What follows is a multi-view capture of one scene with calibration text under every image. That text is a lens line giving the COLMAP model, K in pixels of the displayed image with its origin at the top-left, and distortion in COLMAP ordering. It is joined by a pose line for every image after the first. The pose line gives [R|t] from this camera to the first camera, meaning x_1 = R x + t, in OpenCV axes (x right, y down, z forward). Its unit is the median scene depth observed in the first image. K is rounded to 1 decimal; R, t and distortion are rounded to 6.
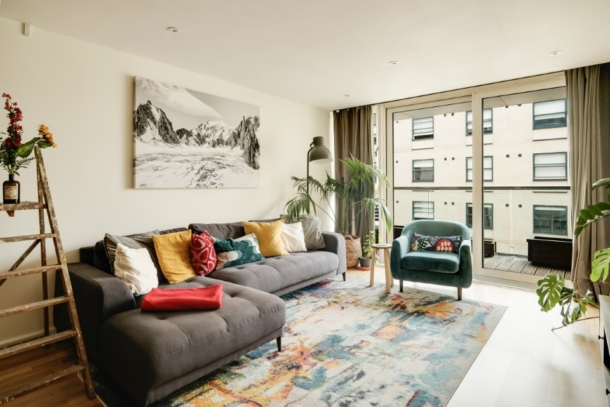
lens RADIAL K [[329.2, 0, 308.2], [0, 329.2, 182.0], [0, 0, 1]] dist [-0.004392, 0.001586]
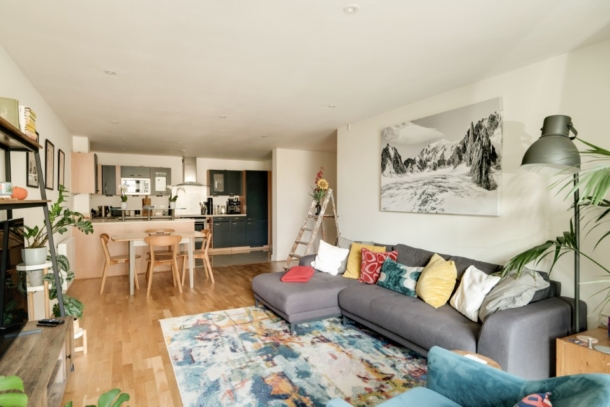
lens RADIAL K [[356.2, 0, 308.3], [0, 356.2, 207.7], [0, 0, 1]] dist [0.005206, 0.000713]
pose [[-0.390125, 0.022331, -0.920491, 0.879704], [0.006494, 0.999748, 0.021501, -0.024760], [0.920739, 0.002410, -0.390172, 1.177682]]
